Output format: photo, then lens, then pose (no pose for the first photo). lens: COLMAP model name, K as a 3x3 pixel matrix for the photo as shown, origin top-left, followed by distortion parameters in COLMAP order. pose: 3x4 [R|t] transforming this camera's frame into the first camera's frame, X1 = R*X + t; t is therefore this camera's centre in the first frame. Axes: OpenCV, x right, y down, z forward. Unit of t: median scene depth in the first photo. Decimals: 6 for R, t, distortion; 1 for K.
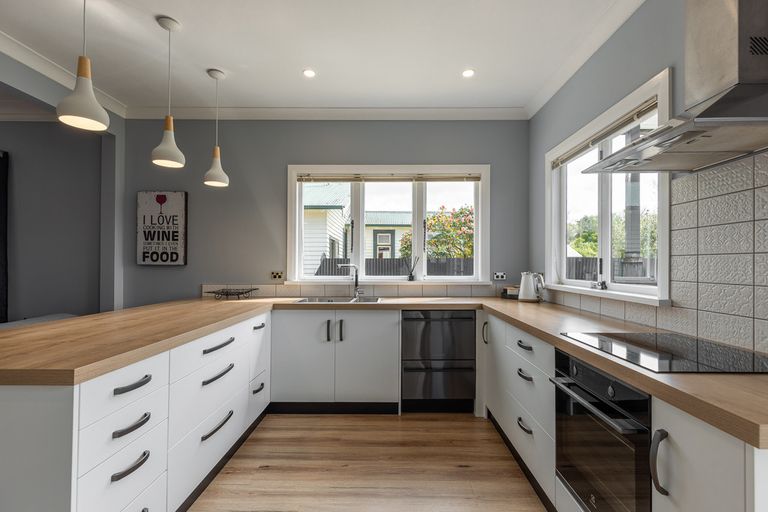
lens RADIAL K [[353.0, 0, 386.8], [0, 353.0, 260.7], [0, 0, 1]] dist [-0.000938, -0.002114]
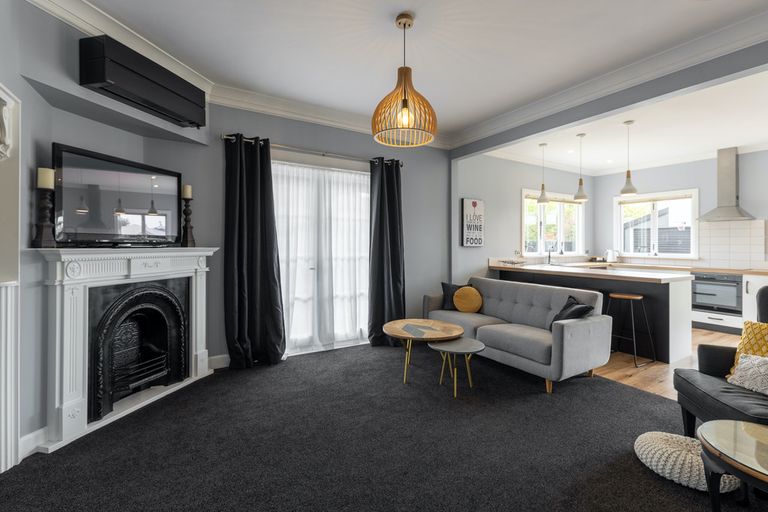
lens RADIAL K [[353.0, 0, 411.9], [0, 353.0, 237.0], [0, 0, 1]] dist [-0.000938, -0.002114]
pose [[0.825603, 0.014654, 0.564062, -1.675576], [-0.010418, 0.999888, -0.010727, -0.009895], [-0.564156, 0.002980, 0.825663, -0.119377]]
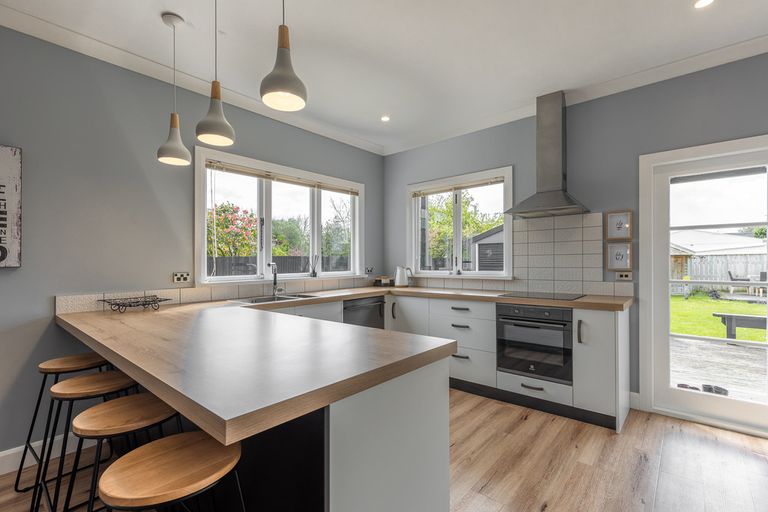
lens RADIAL K [[353.0, 0, 383.0], [0, 353.0, 260.2], [0, 0, 1]] dist [-0.000938, -0.002114]
pose [[0.644040, -0.005326, 0.764973, -0.649081], [0.004143, 0.999985, 0.003474, 0.001112], [-0.764980, 0.000932, 0.644053, 0.117031]]
